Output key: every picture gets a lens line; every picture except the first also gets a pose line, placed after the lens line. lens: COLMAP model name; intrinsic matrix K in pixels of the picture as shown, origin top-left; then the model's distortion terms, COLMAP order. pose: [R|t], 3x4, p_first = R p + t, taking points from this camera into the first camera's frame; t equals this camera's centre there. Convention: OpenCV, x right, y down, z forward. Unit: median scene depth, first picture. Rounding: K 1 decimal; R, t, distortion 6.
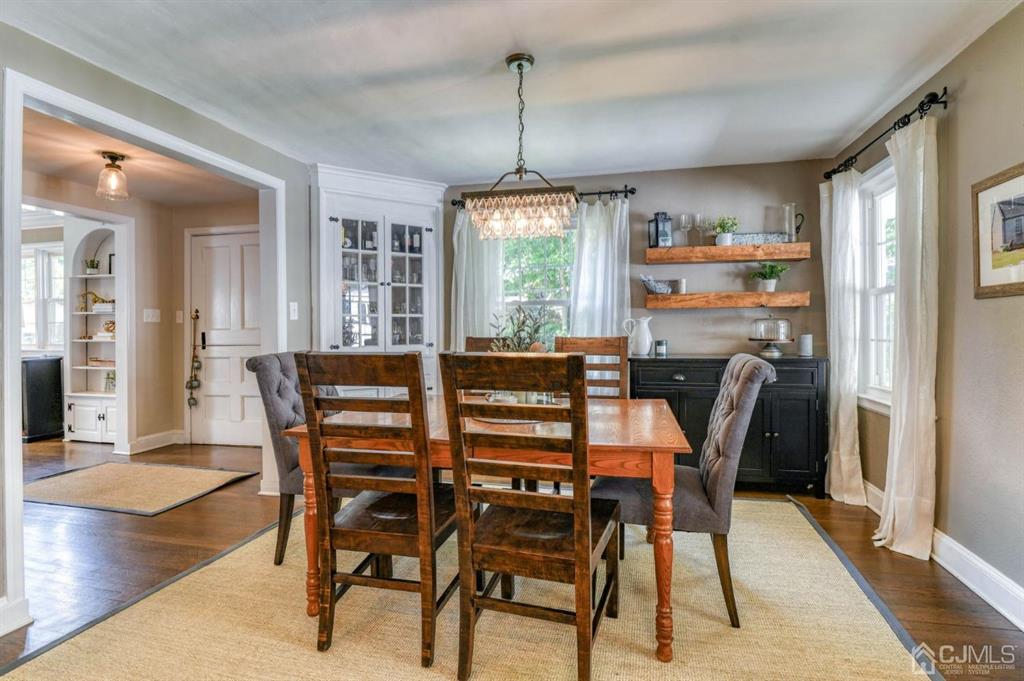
lens RADIAL K [[506.3, 0, 514.0], [0, 506.3, 331.5], [0, 0, 1]] dist [-0.021324, -0.000483]
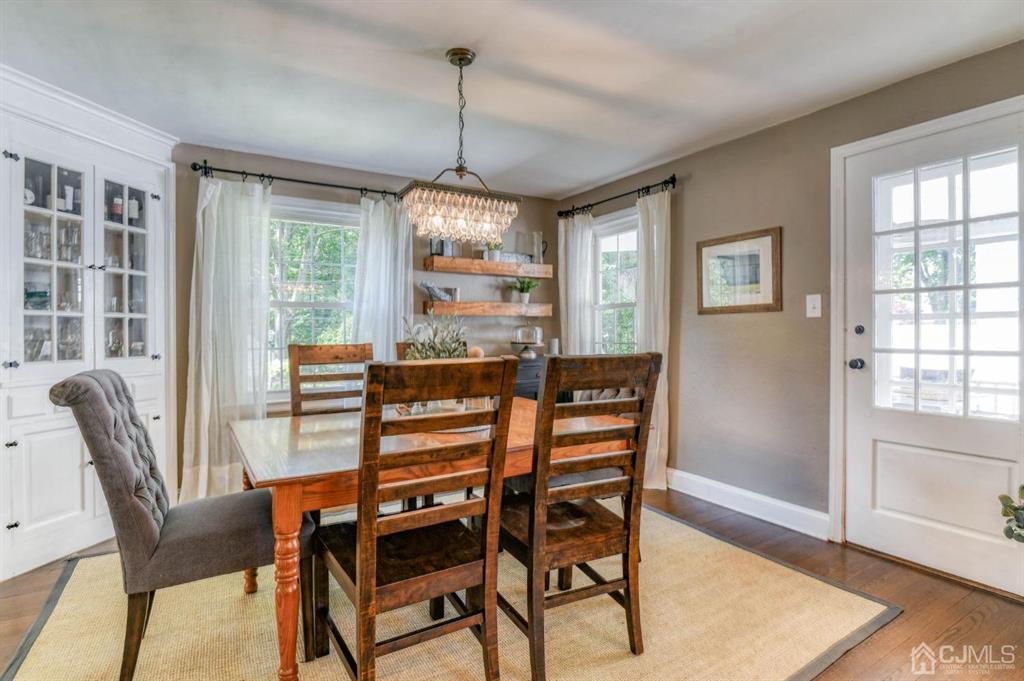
lens RADIAL K [[526.0, 0, 512.0], [0, 526.0, 340.5], [0, 0, 1]] dist [-0.023853, -0.000977]
pose [[0.706395, -0.007444, 0.707779, -0.397337], [0.006276, 0.999971, 0.004253, 0.003221], [-0.707790, 0.001438, 0.706421, 0.144224]]
